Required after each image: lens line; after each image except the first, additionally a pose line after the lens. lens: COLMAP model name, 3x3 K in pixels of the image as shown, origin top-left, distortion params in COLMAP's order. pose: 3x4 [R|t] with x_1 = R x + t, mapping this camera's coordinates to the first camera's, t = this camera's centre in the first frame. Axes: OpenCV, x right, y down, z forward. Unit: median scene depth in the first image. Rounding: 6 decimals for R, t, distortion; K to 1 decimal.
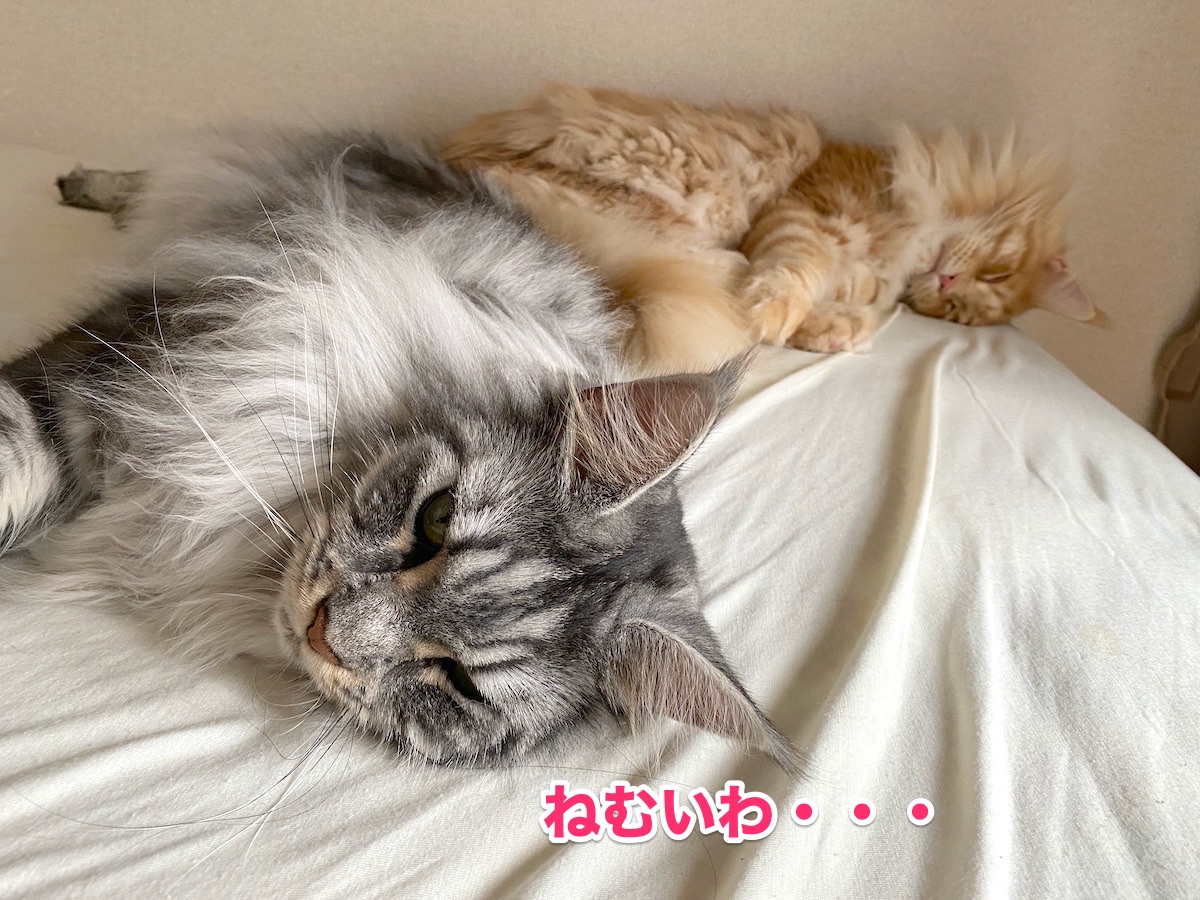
lens RADIAL K [[879.1, 0, 600.0], [0, 879.1, 450.0], [0, 0, 1]] dist [0.110437, 0.001510]
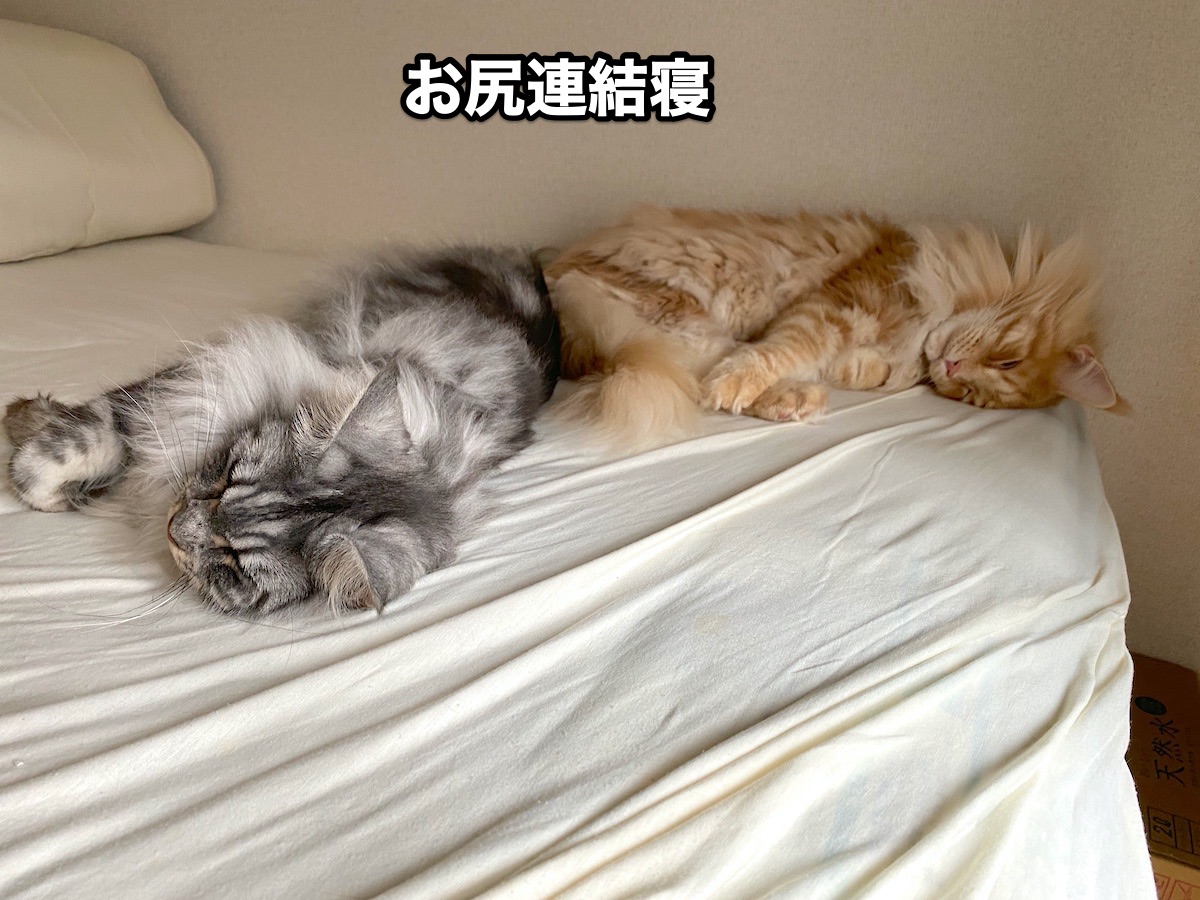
lens RADIAL K [[919.1, 0, 600.0], [0, 919.1, 450.0], [0, 0, 1]] dist [0.072103, 0.196495]
pose [[0.942098, 0.046774, -0.332059, 0.364944], [-0.080598, 0.992781, -0.088824, 0.045926], [0.325507, 0.110445, 0.939067, -0.184295]]
